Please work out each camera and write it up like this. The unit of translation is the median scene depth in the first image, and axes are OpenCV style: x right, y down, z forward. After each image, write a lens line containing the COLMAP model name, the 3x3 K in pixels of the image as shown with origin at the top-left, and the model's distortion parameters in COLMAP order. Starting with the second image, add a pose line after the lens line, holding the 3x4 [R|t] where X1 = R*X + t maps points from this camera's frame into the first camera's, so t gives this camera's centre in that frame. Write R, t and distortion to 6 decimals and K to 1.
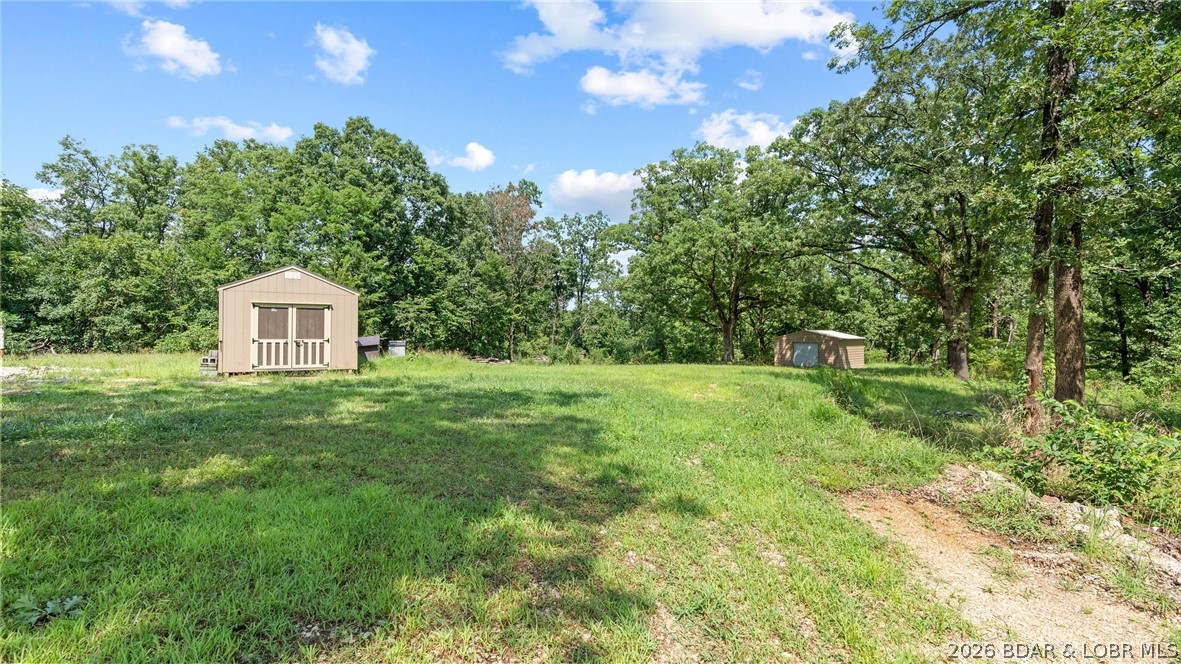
lens RADIAL K [[528.8, 0, 592.9], [0, 528.8, 340.2], [0, 0, 1]] dist [-0.012674, -0.000835]
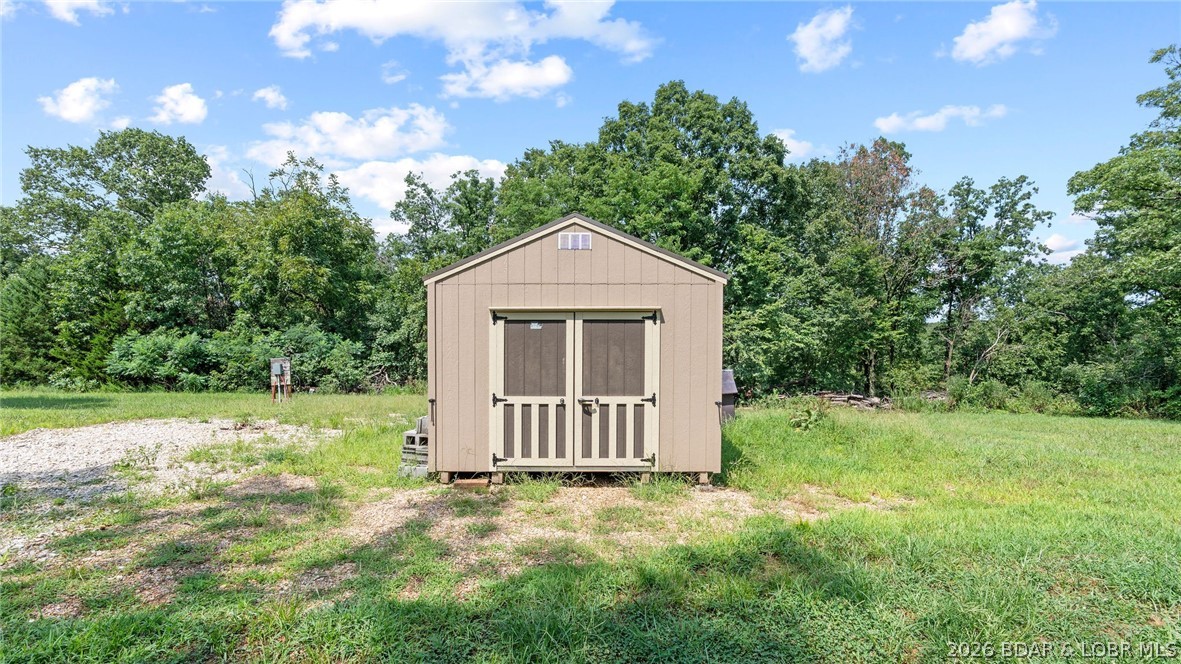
lens RADIAL K [[528.8, 0, 590.4], [0, 528.8, 341.0], [0, 0, 1]] dist [-0.012674, -0.000835]
pose [[0.857046, -0.016605, -0.514973, -0.165292], [-0.001013, 0.999424, -0.033911, -0.014790], [0.515239, 0.029585, 0.856536, 0.310328]]
